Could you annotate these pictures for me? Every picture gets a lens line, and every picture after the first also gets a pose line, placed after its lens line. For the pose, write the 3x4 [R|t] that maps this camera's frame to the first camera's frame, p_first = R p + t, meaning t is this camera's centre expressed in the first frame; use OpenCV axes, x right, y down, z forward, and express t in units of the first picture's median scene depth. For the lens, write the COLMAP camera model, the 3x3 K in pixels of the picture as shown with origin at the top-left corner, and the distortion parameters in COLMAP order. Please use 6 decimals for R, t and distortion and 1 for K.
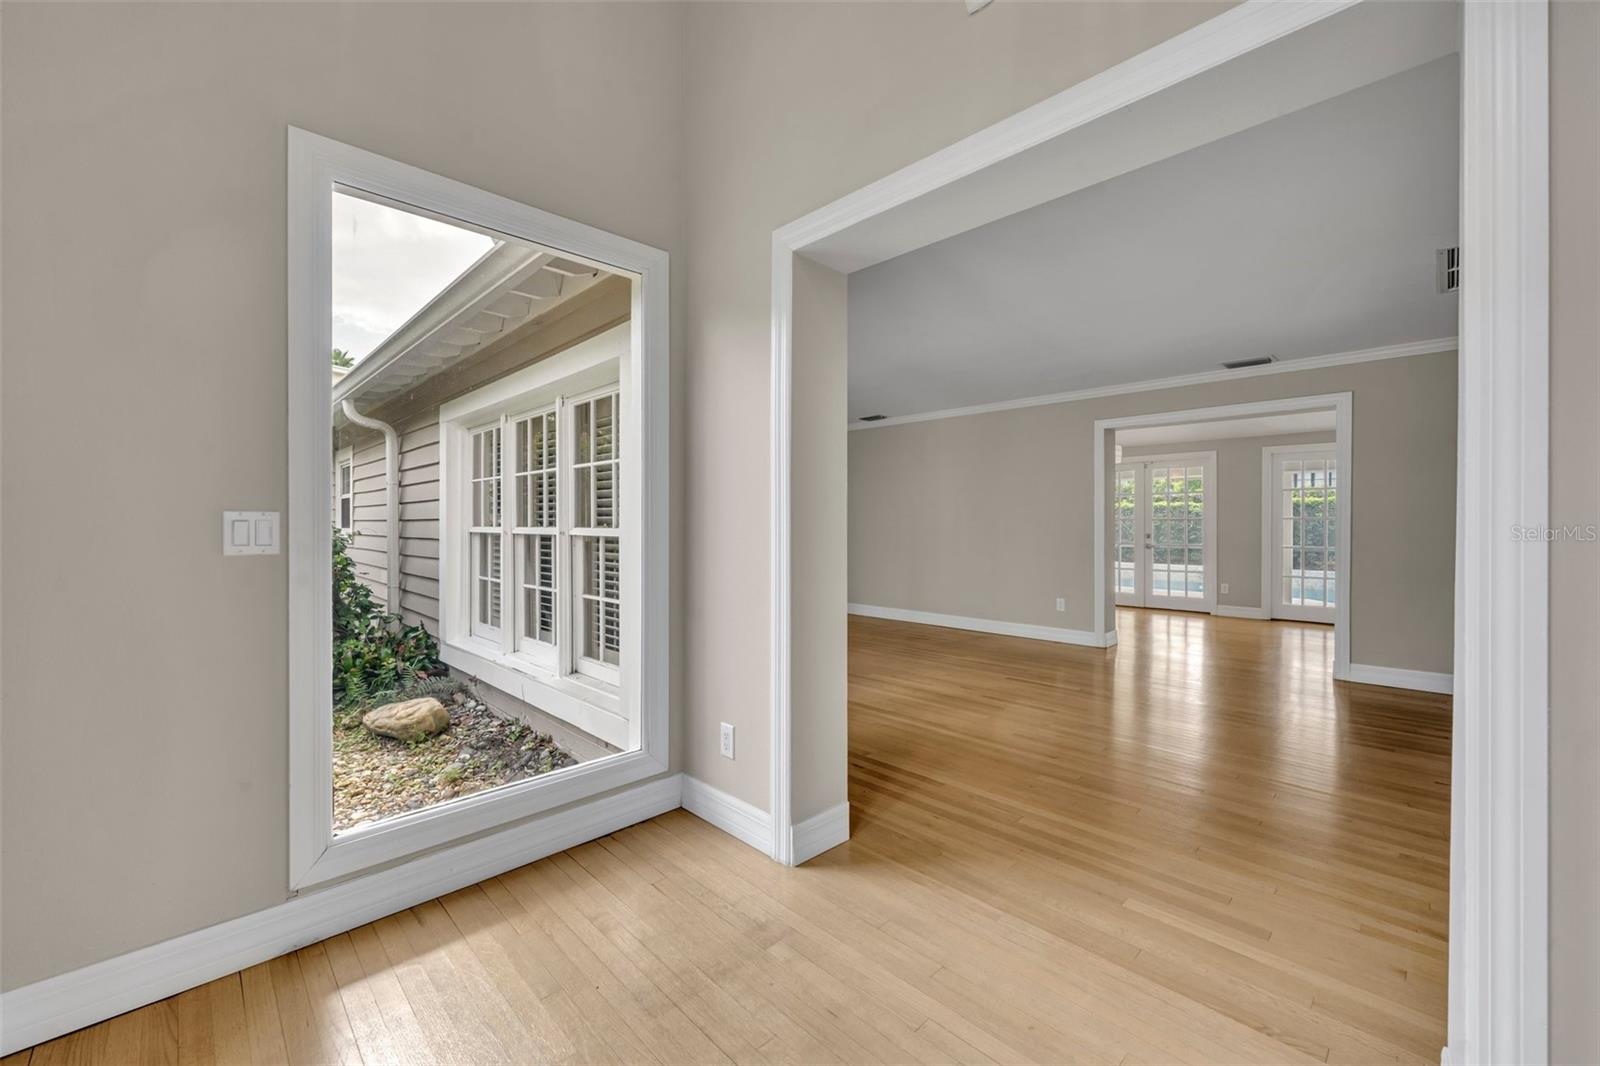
lens RADIAL K [[639.9, 0, 797.4], [0, 639.9, 533.3], [0, 0, 1]] dist [0.002934, 0.000251]
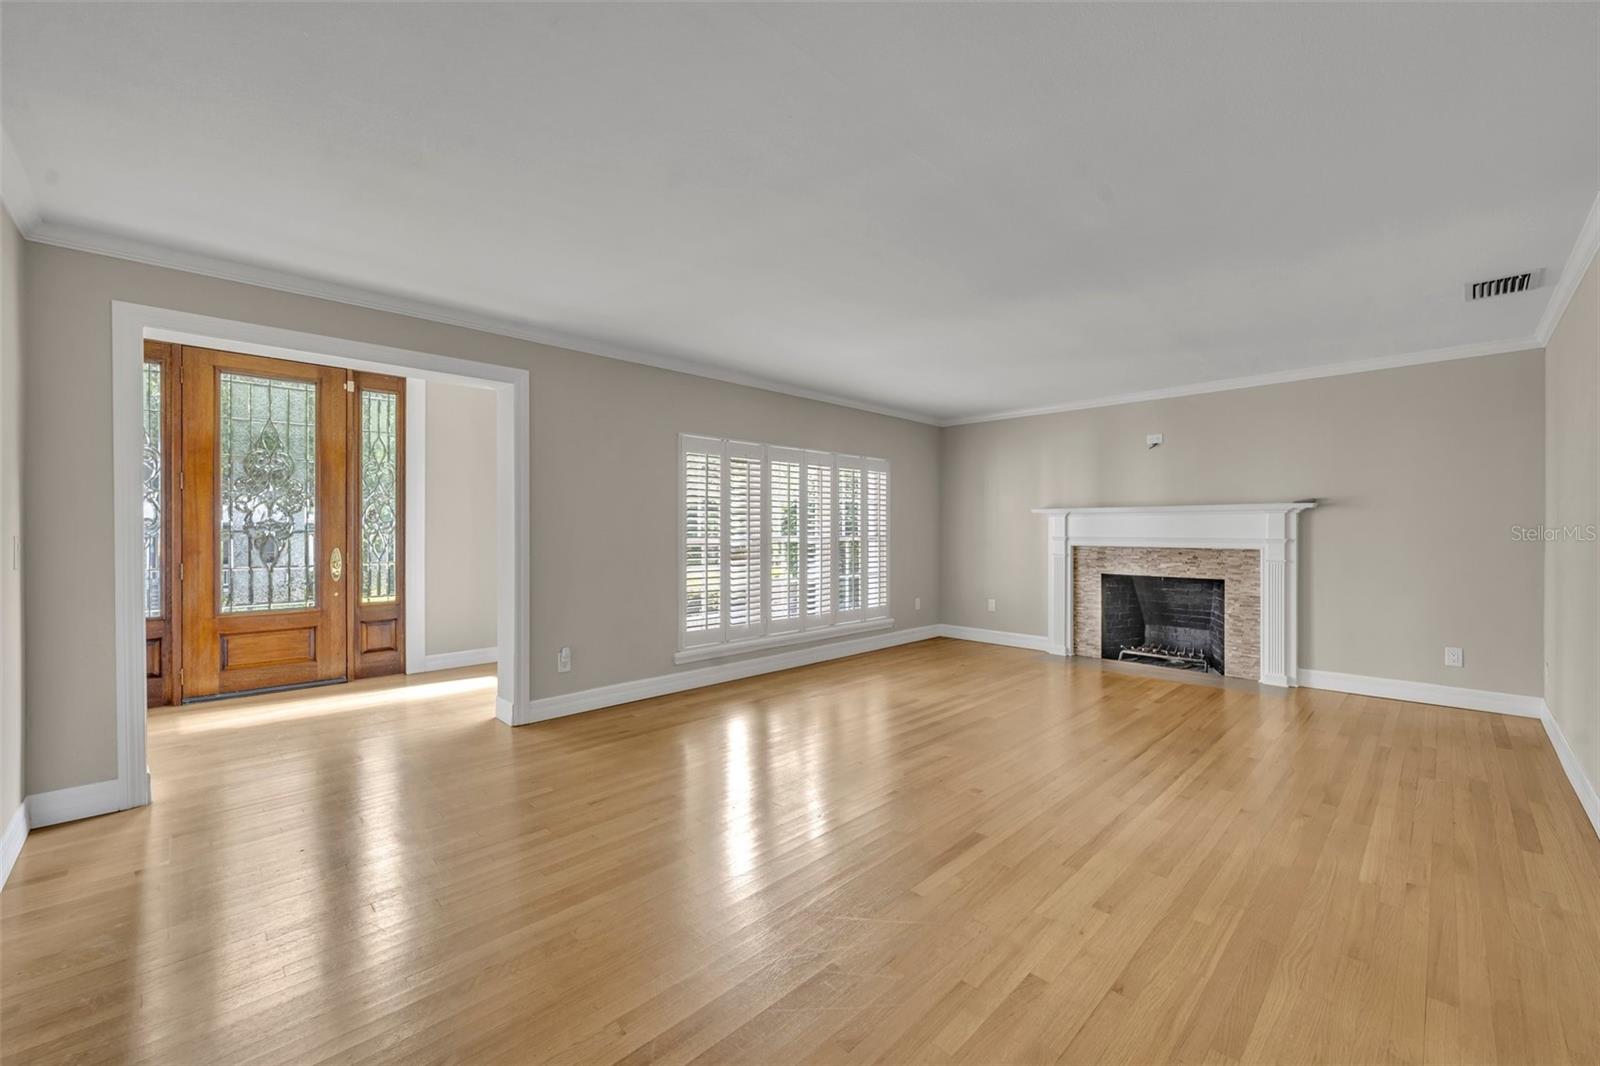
lens RADIAL K [[639.9, 0, 797.4], [0, 639.9, 533.3], [0, 0, 1]] dist [0.002934, 0.000251]
pose [[0.004050, 0.008134, -0.999959, 0.661757], [-0.013842, 0.999872, 0.008077, -0.017075], [0.999896, 0.013808, 0.004162, 0.659622]]
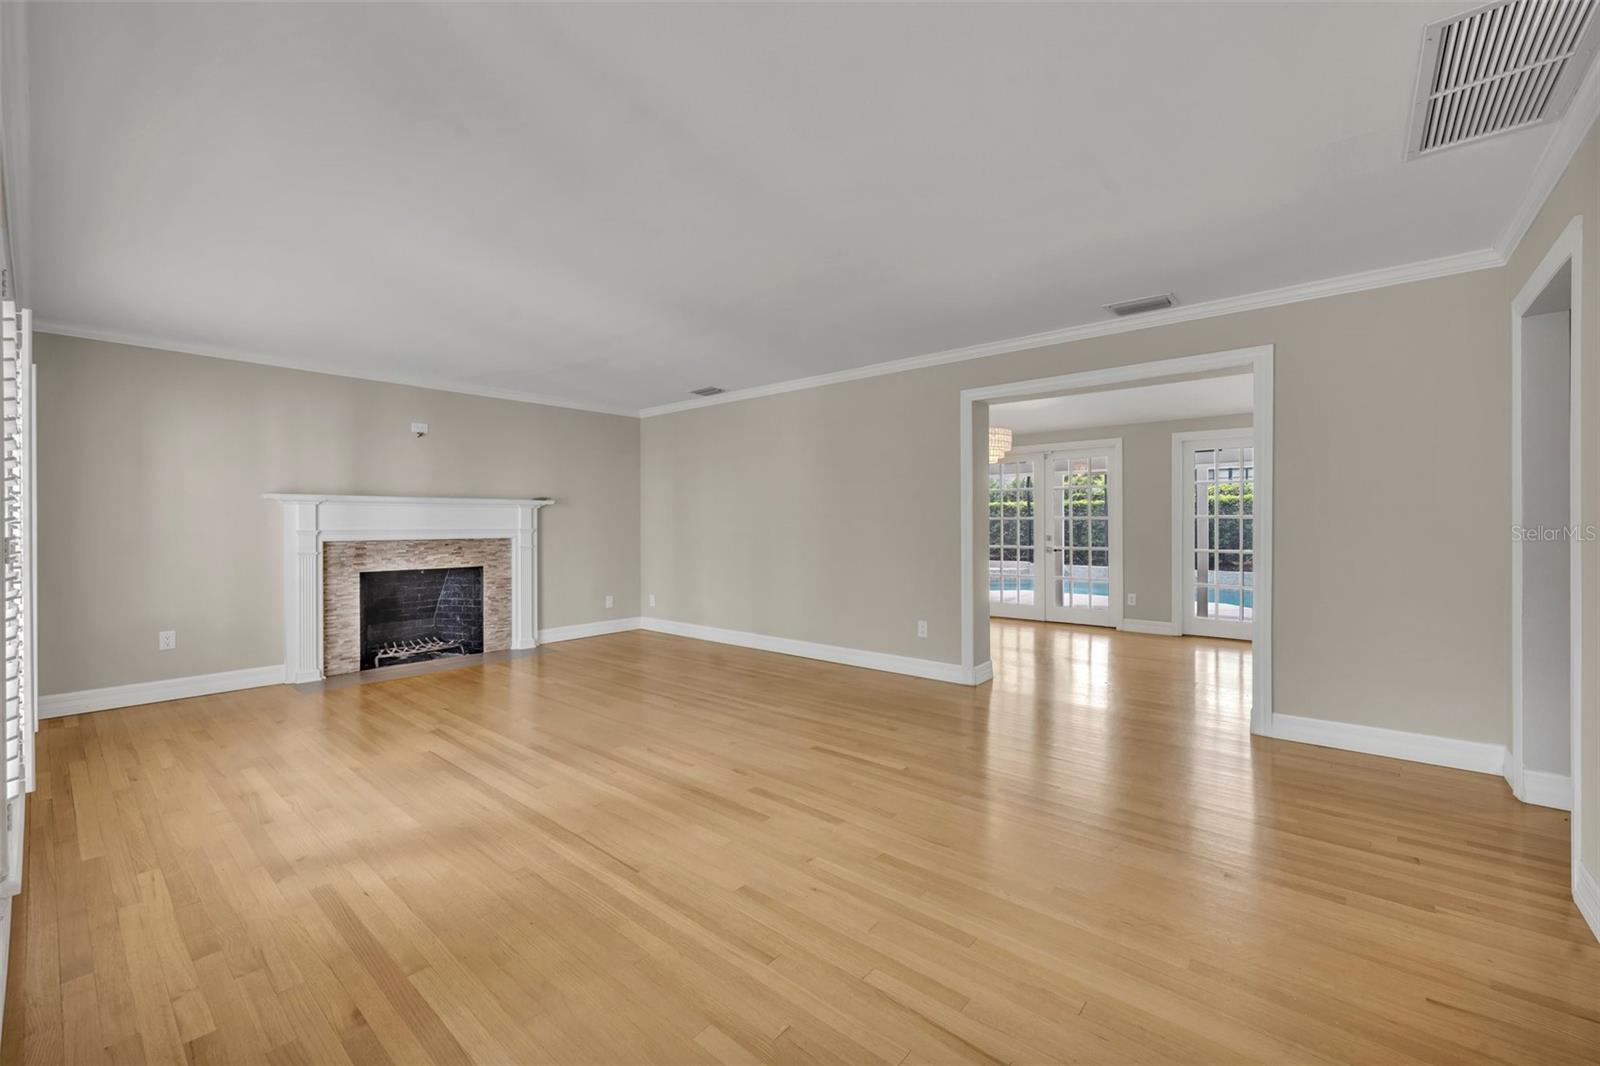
lens RADIAL K [[650.2, 0, 800.0], [0, 650.2, 533.0], [0, 0, 1]] dist [0.003019, -0.000064]
pose [[0.995887, -0.002388, 0.090573, 0.195168], [0.002340, 0.999997, 0.000634, -0.005430], [-0.090574, -0.000419, 0.995890, 0.233243]]
